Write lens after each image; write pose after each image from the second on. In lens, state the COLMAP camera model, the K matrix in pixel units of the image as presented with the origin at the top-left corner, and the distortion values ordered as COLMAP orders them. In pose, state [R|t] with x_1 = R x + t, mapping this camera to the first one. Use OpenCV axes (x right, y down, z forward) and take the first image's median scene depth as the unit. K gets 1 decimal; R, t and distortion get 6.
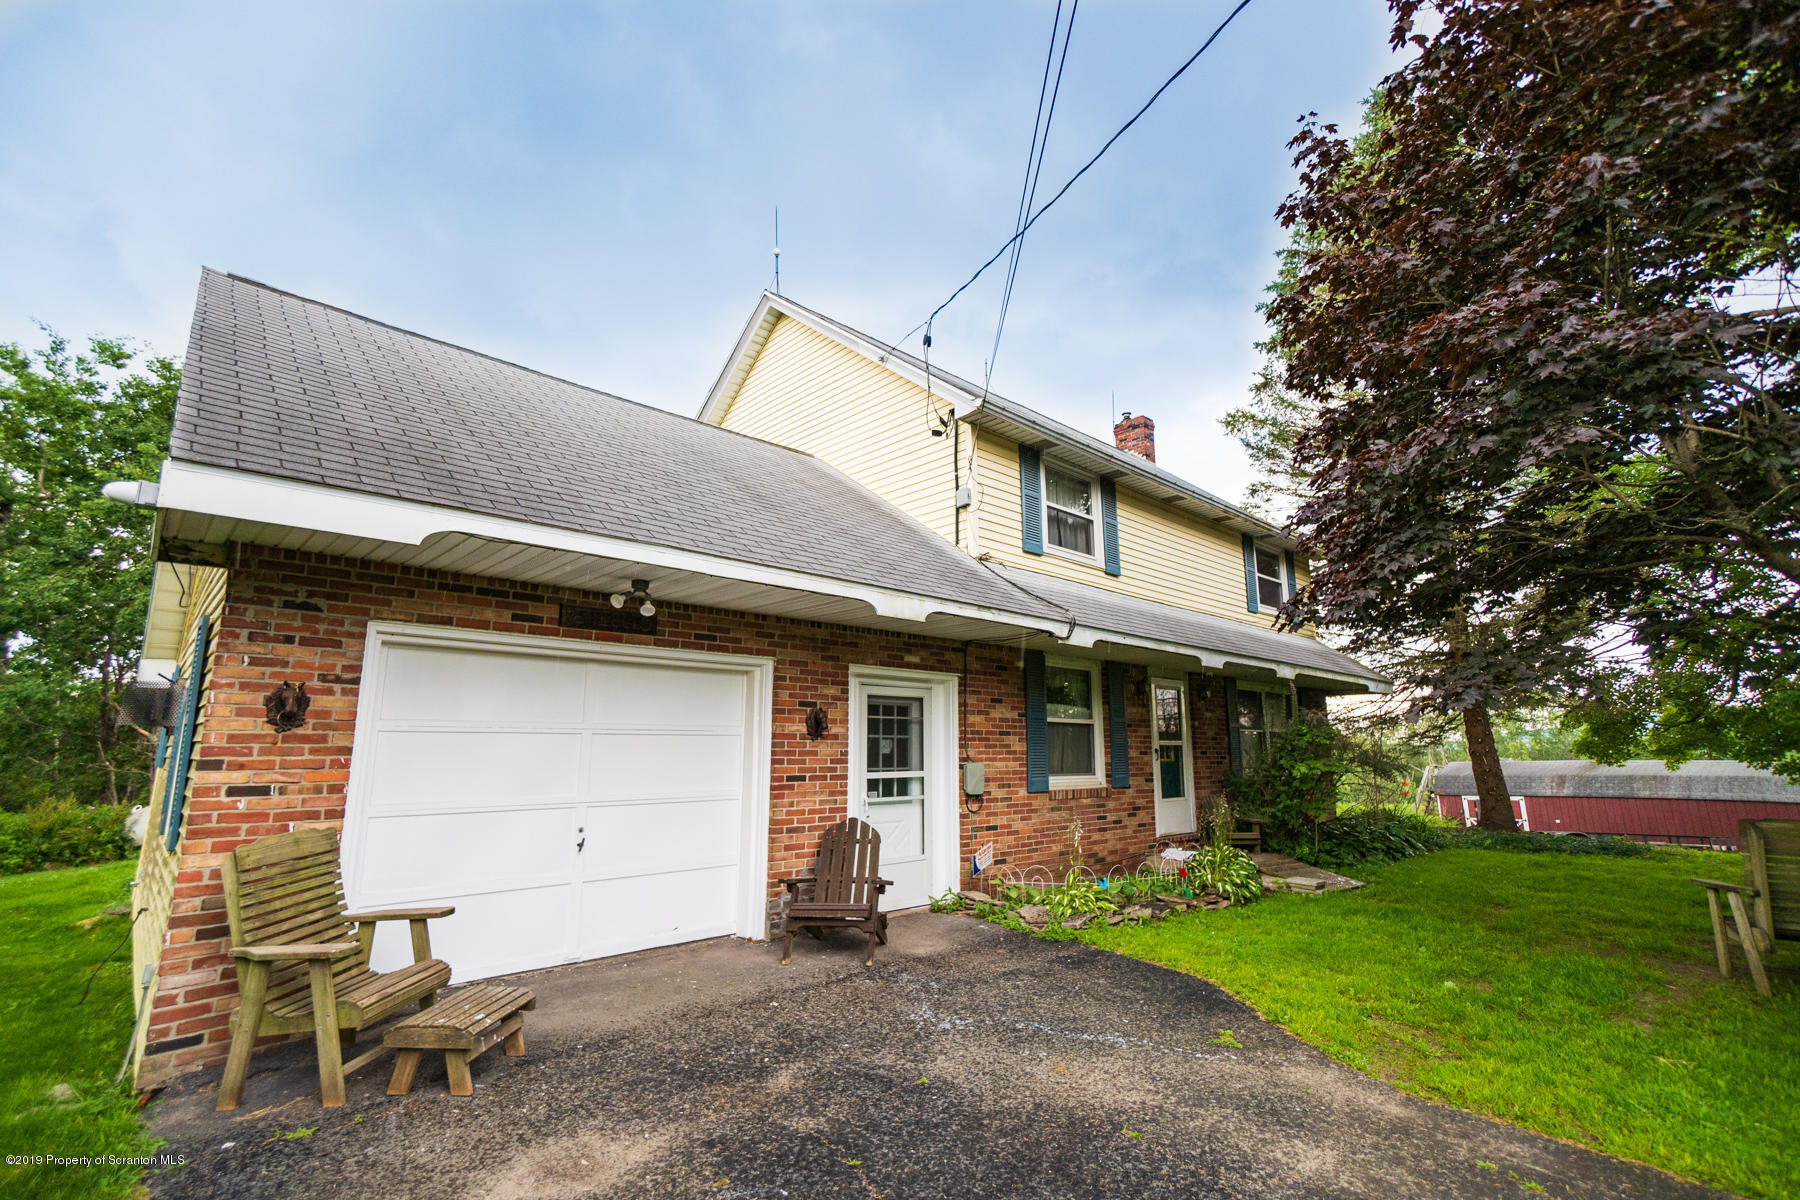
lens RADIAL K [[816.6, 0, 902.9], [0, 816.6, 595.8], [0, 0, 1]] dist [-0.000256, 0.000060]
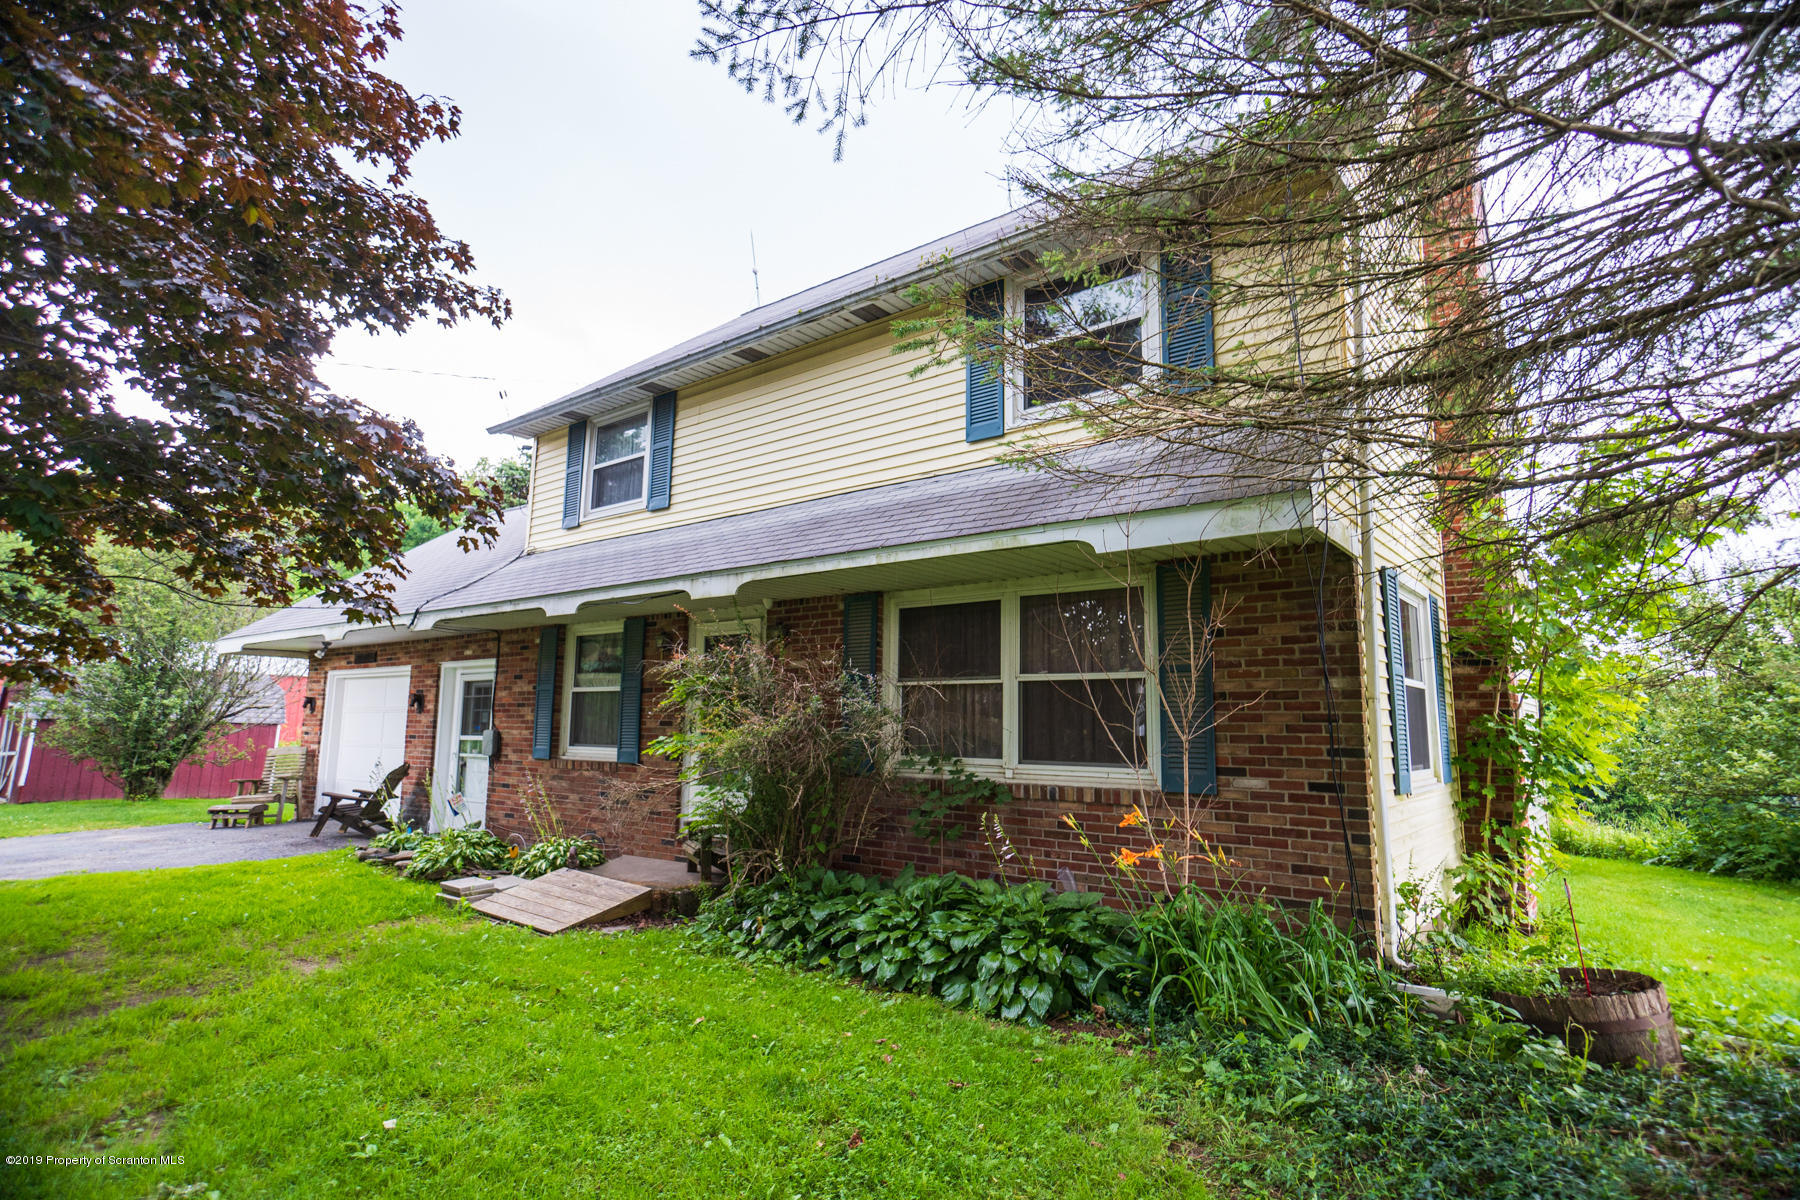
lens RADIAL K [[859.4, 0, 903.9], [0, 859.4, 606.3], [0, 0, 1]] dist [0.000203, -0.000014]
pose [[0.190408, -0.134879, -0.972395, 1.159309], [0.175445, 0.979246, -0.101475, 0.205574], [0.965901, -0.151281, 0.210120, 1.063596]]
